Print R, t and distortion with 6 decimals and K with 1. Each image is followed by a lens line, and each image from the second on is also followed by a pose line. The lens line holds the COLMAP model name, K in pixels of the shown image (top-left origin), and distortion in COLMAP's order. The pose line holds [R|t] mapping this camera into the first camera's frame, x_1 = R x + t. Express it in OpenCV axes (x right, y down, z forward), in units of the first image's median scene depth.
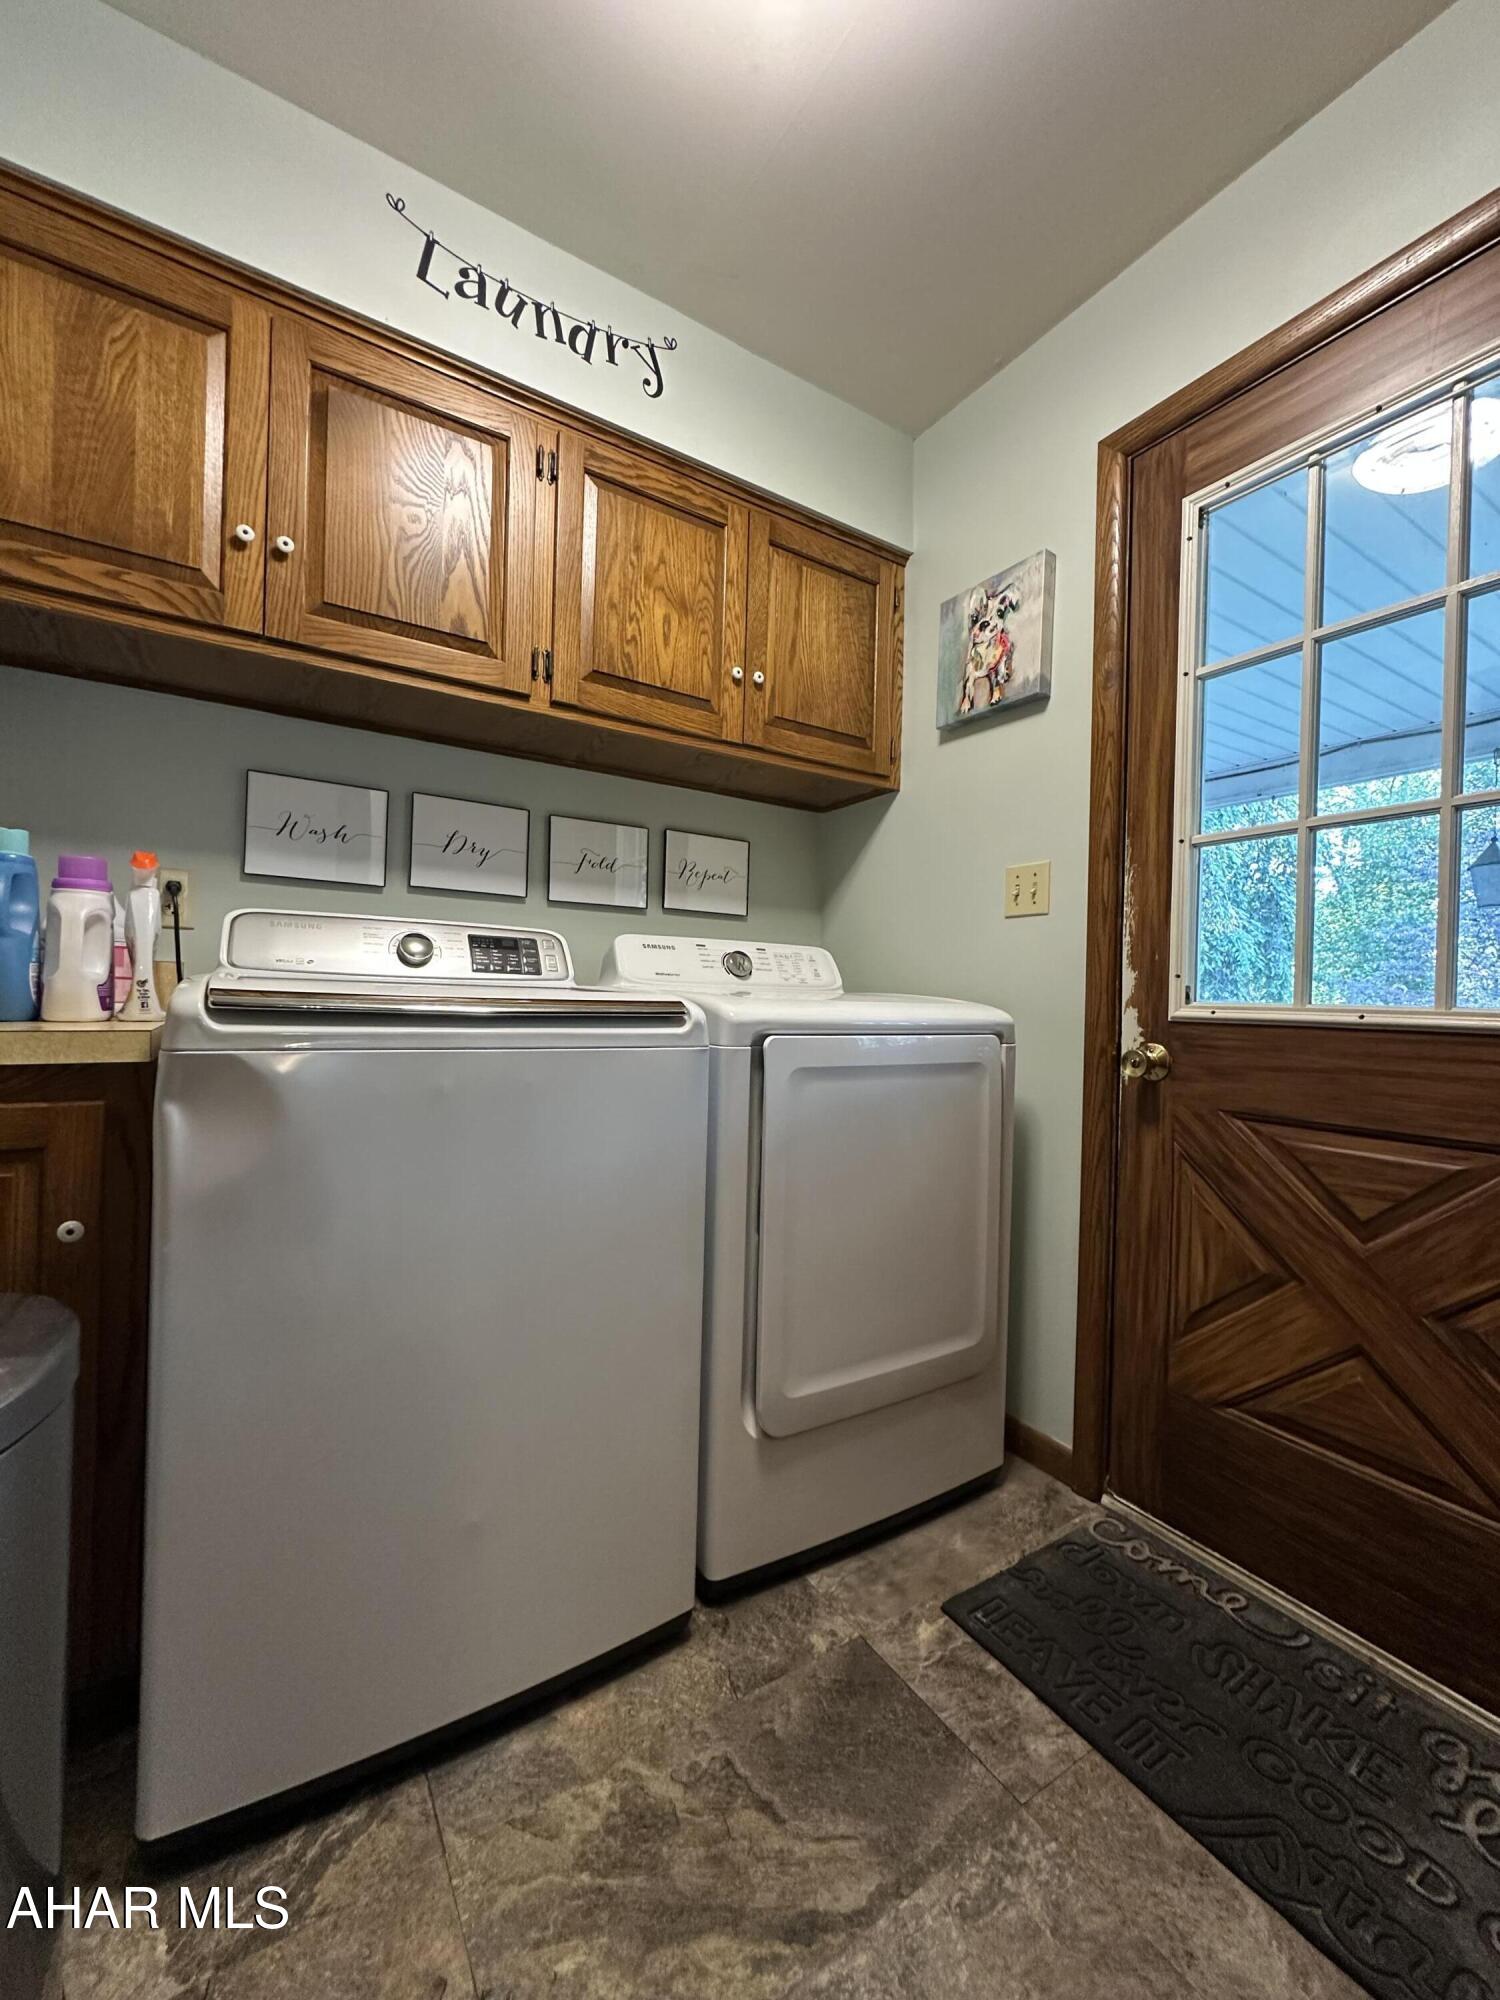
lens RADIAL K [[803.8, 0, 754.6], [0, 803.8, 1000.5], [0, 0, 1]] dist [-0.006643, 0.000938]
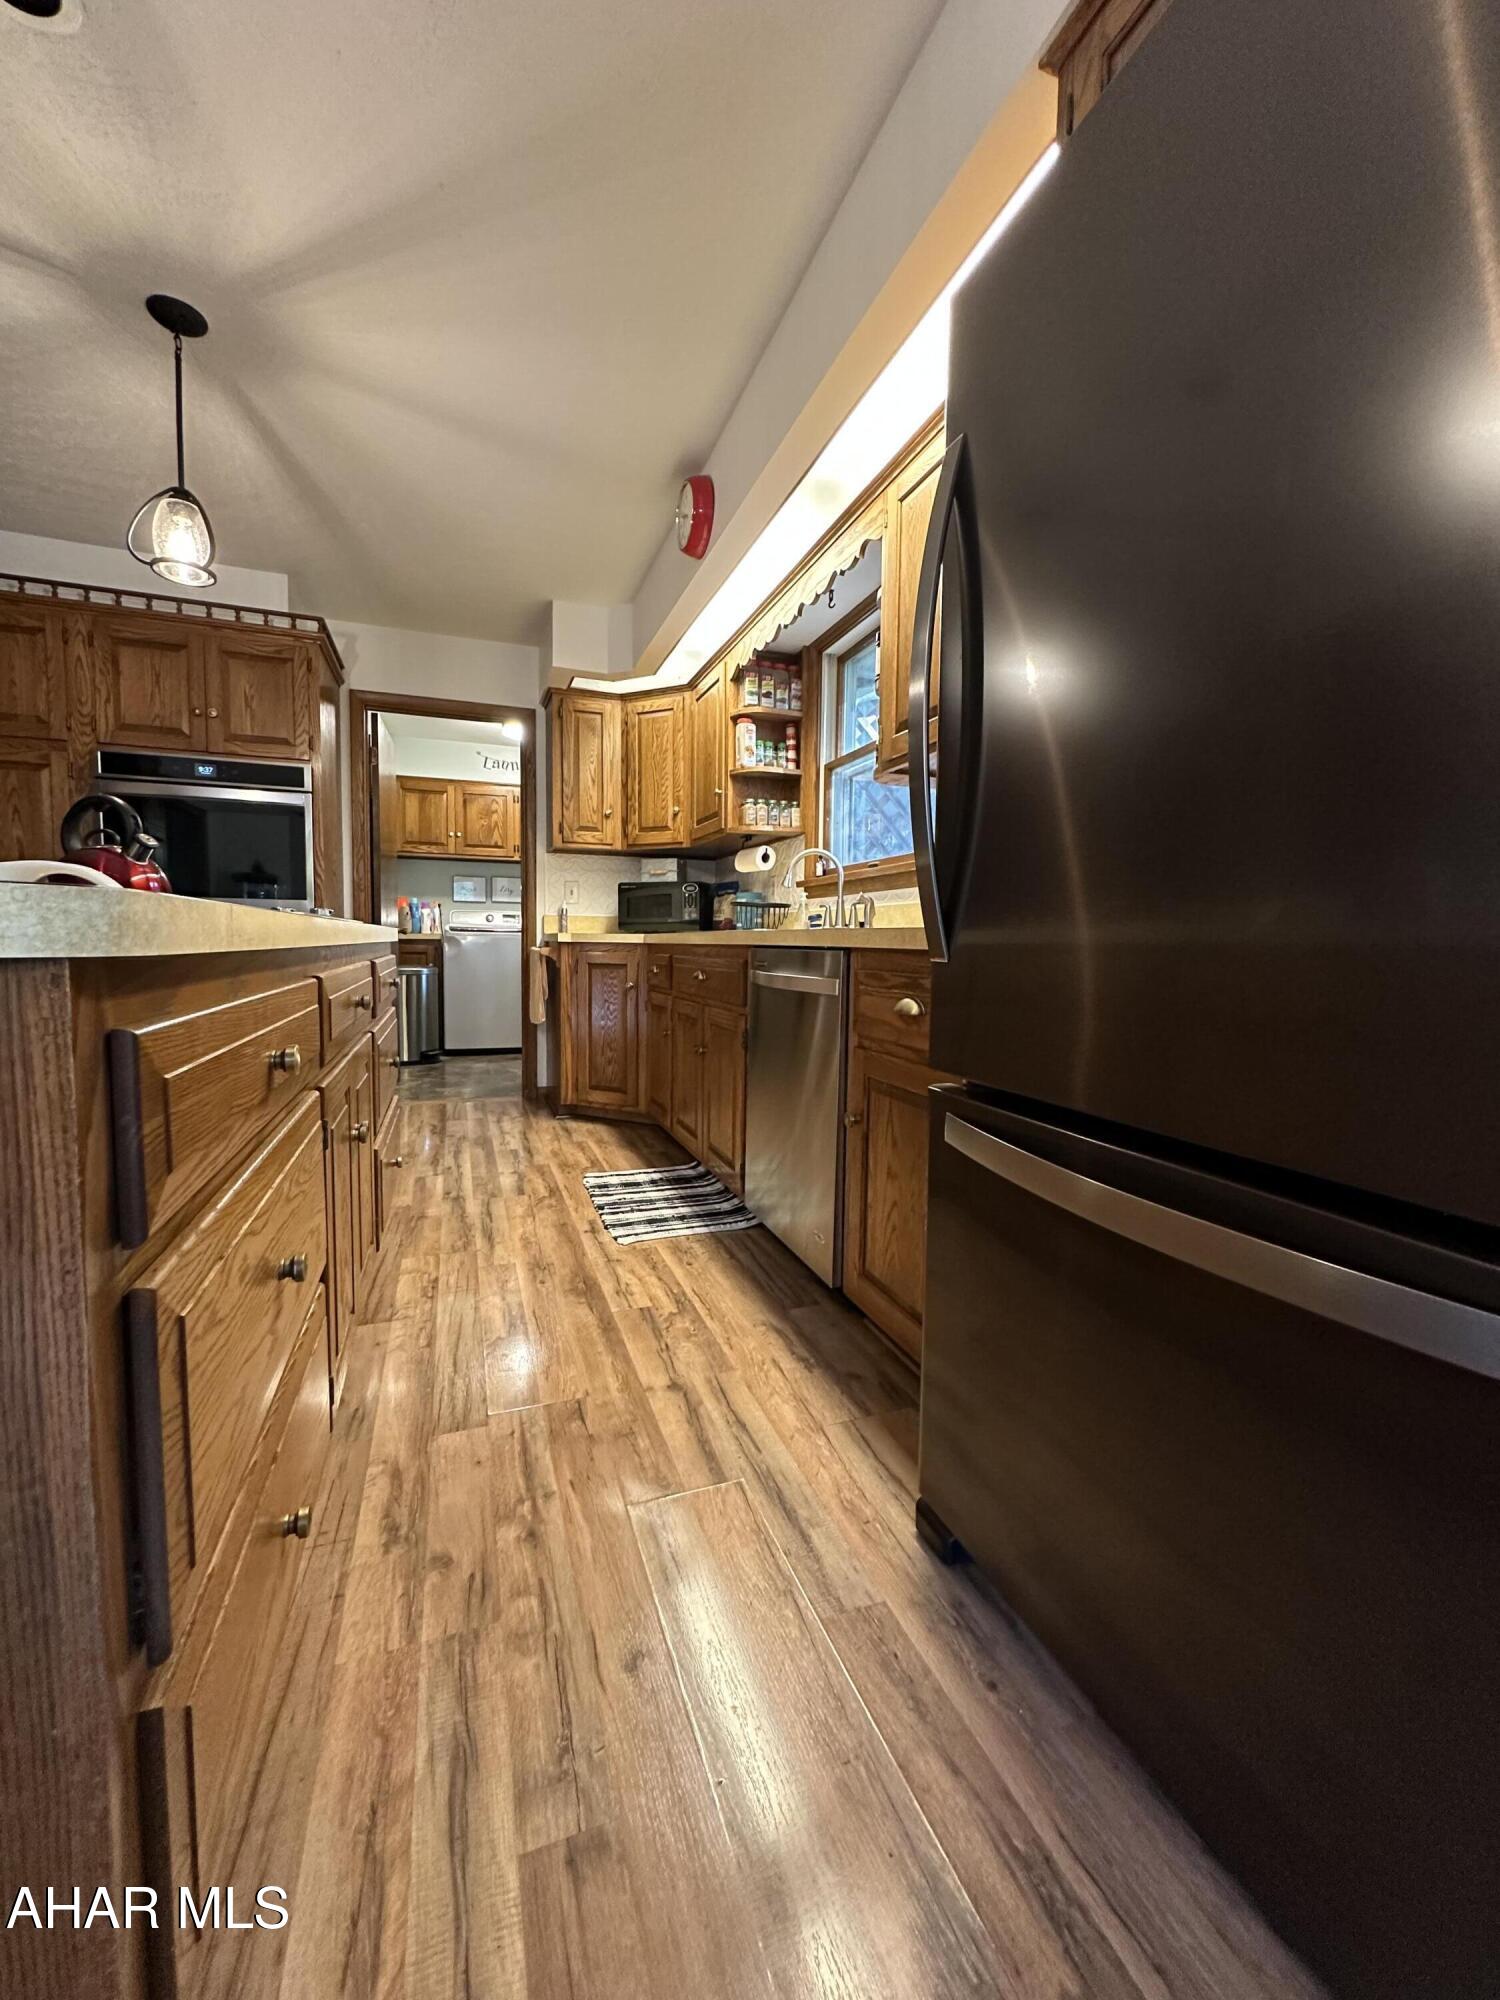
lens RADIAL K [[803.8, 0, 747.0], [0, 803.8, 999.9], [0, 0, 1]] dist [-0.006643, 0.000938]
pose [[0.976934, 0.002089, -0.213531, 1.905033], [0.011474, 0.997994, 0.062261, 0.127555], [0.213233, -0.063275, 0.974950, -3.028859]]
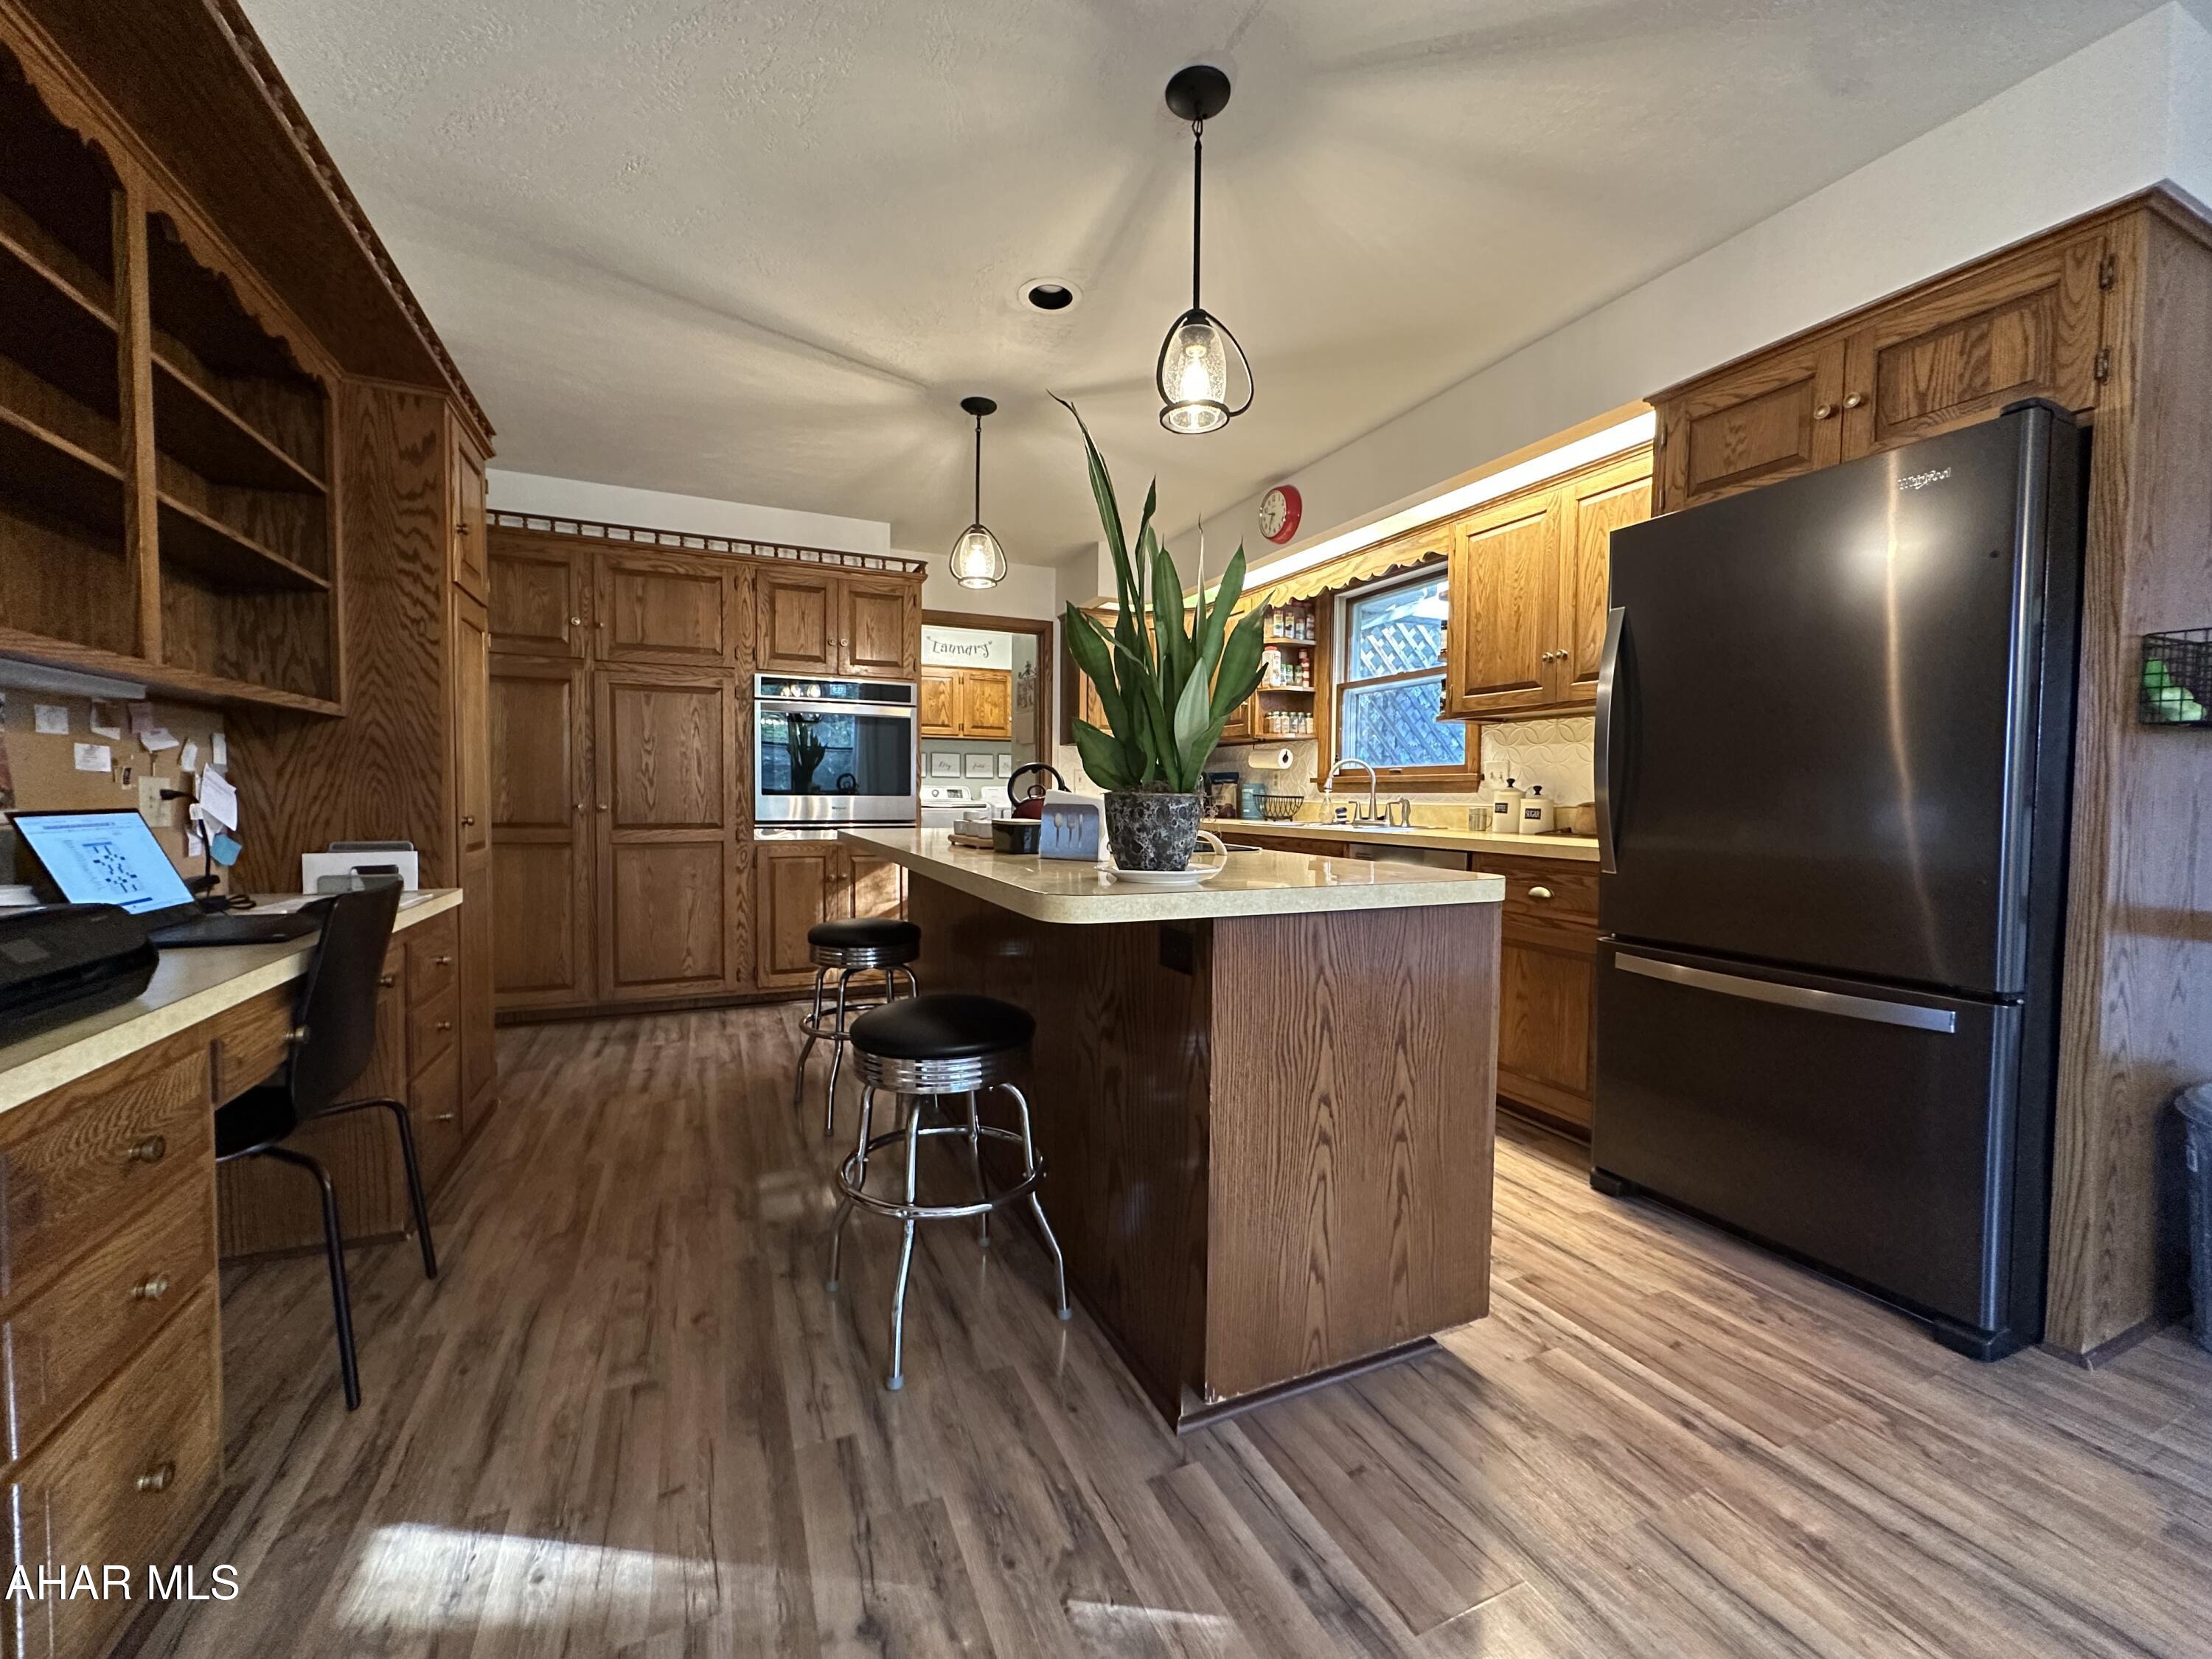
lens RADIAL K [[889.0, 0, 1108.7], [0, 889.0, 828.6], [0, 0, 1]] dist [-0.006643, 0.000938]
pose [[0.990062, -0.013857, -0.139945, 1.272755], [0.018422, 0.999338, 0.031375, -0.001627], [0.139417, -0.033641, 0.989662, -3.924838]]
